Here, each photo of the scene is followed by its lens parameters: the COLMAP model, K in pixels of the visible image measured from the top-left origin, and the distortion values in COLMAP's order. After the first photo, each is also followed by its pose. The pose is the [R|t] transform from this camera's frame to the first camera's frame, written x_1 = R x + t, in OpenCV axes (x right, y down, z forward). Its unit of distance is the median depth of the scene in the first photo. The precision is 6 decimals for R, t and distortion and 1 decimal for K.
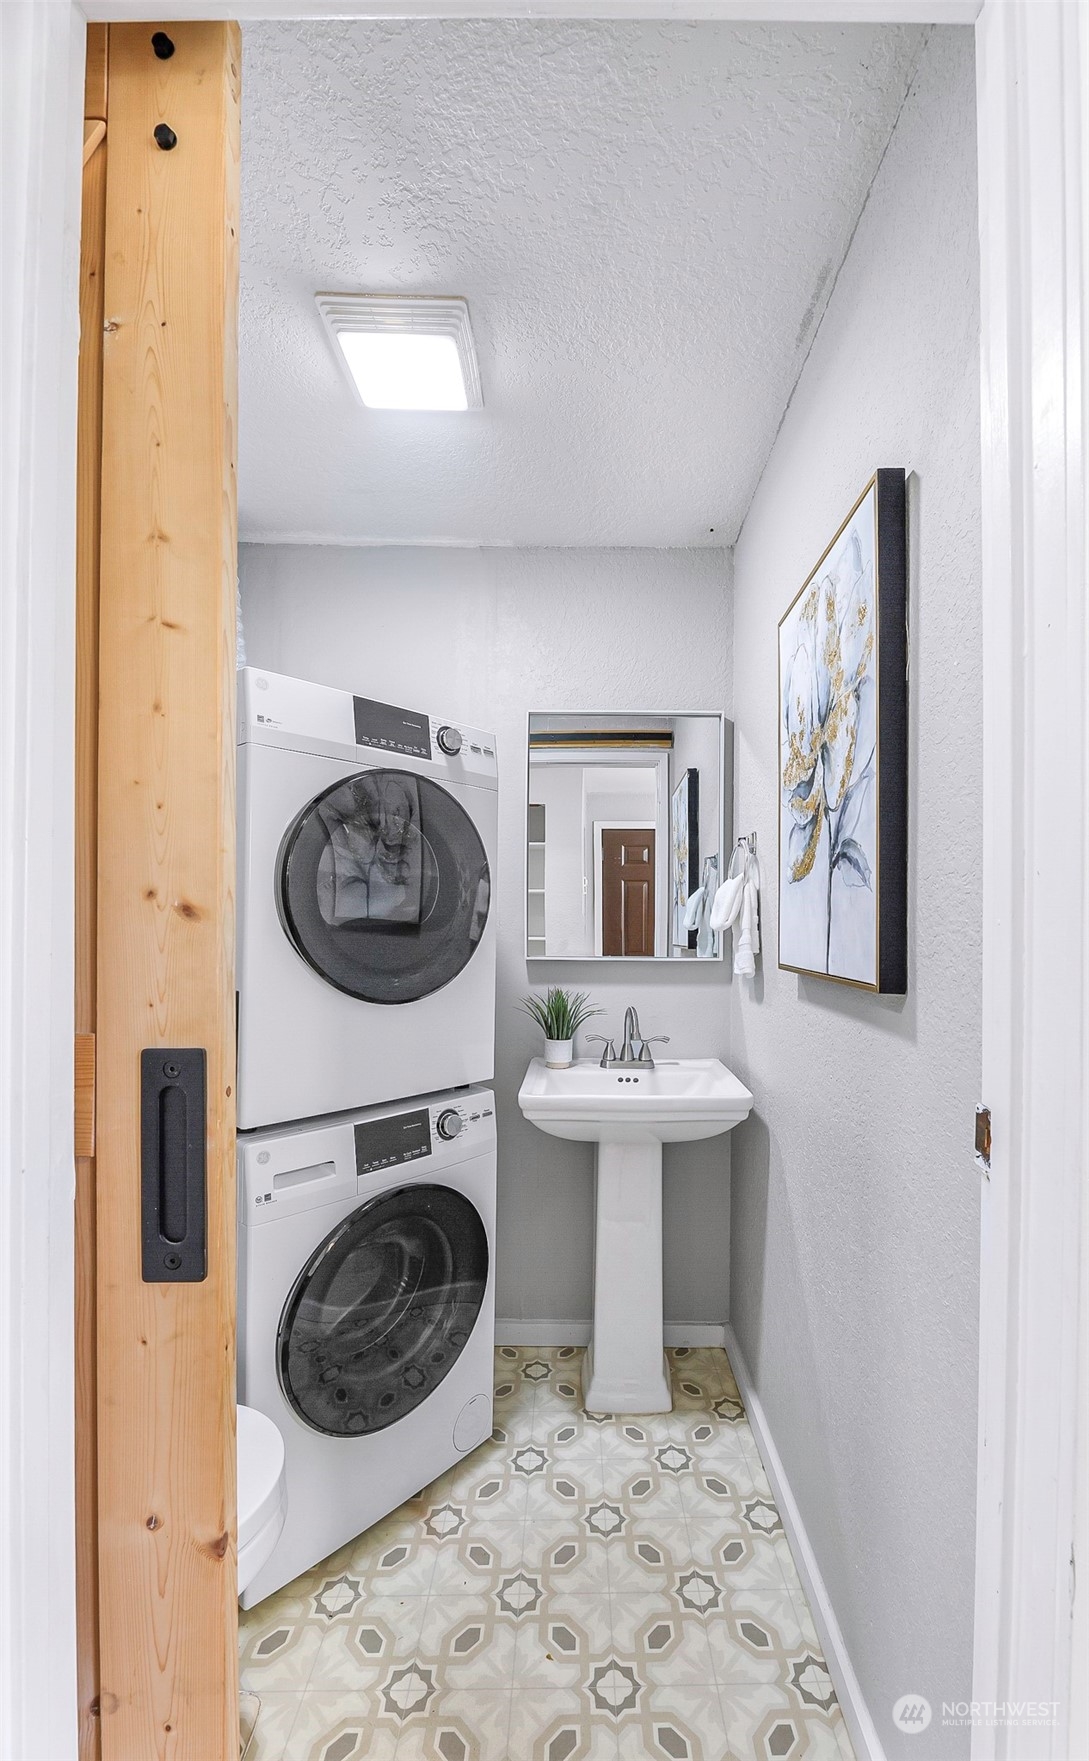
lens RADIAL K [[632.1, 0, 546.0], [0, 632.1, 923.6], [0, 0, 1]] dist [0.011202, -0.003825]
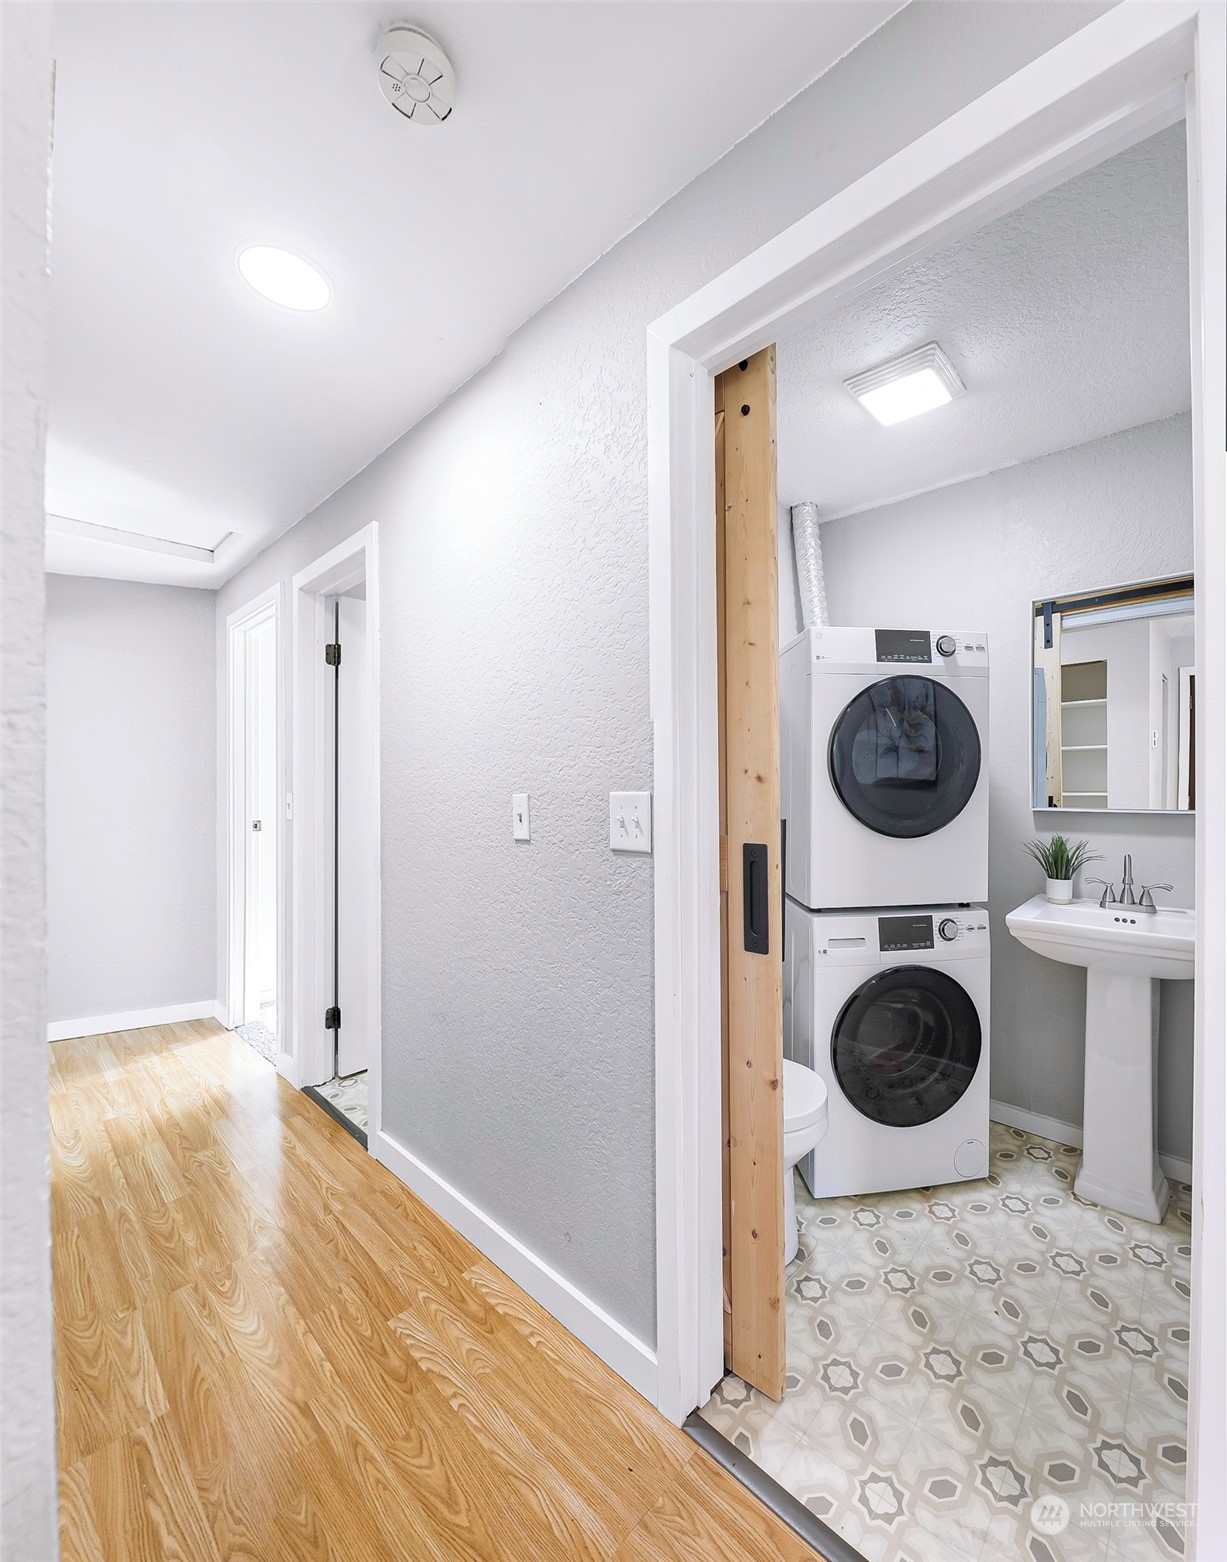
lens RADIAL K [[746.5, 0, 613.8], [0, 746.5, 784.9], [0, 0, 1]] dist [0.001017, 0.000480]
pose [[0.631957, -0.008667, -0.774955, 0.622900], [0.010881, 0.999938, -0.002310, 0.005218], [0.774927, -0.006973, 0.632012, -0.547125]]
